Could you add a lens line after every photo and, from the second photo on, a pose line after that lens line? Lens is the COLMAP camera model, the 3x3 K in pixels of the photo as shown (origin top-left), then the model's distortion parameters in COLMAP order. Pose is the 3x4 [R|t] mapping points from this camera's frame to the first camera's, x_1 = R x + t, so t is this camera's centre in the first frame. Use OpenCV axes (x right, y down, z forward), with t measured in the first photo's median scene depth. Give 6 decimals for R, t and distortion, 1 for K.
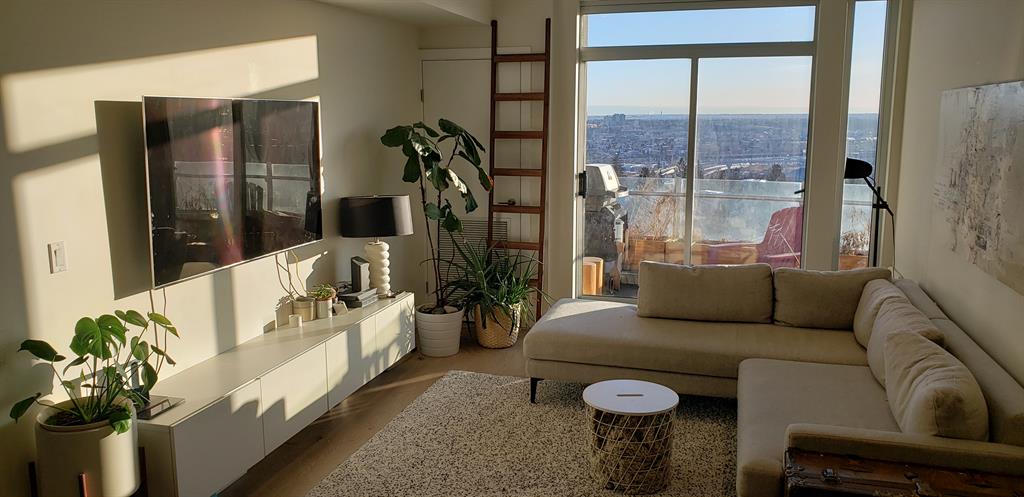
lens RADIAL K [[781.2, 0, 510.6], [0, 781.2, 255.4], [0, 0, 1]] dist [-0.016190, -0.012430]
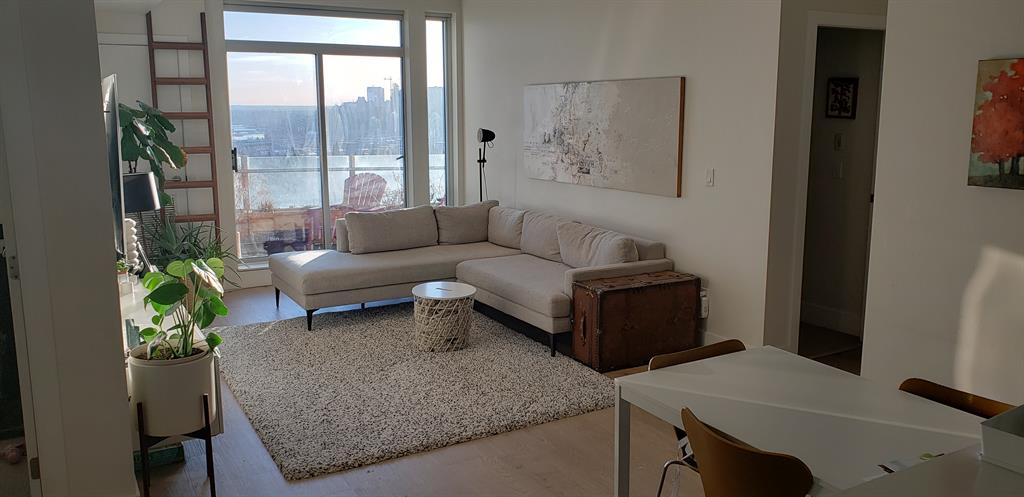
lens RADIAL K [[781.2, 0, 512.9], [0, 781.2, 243.6], [0, 0, 1]] dist [-0.016190, -0.012430]
pose [[0.682965, -0.118575, 0.720763, -0.483362], [0.123436, 0.991280, 0.046115, 0.027954], [-0.719946, 0.057473, 0.691646, -0.070666]]
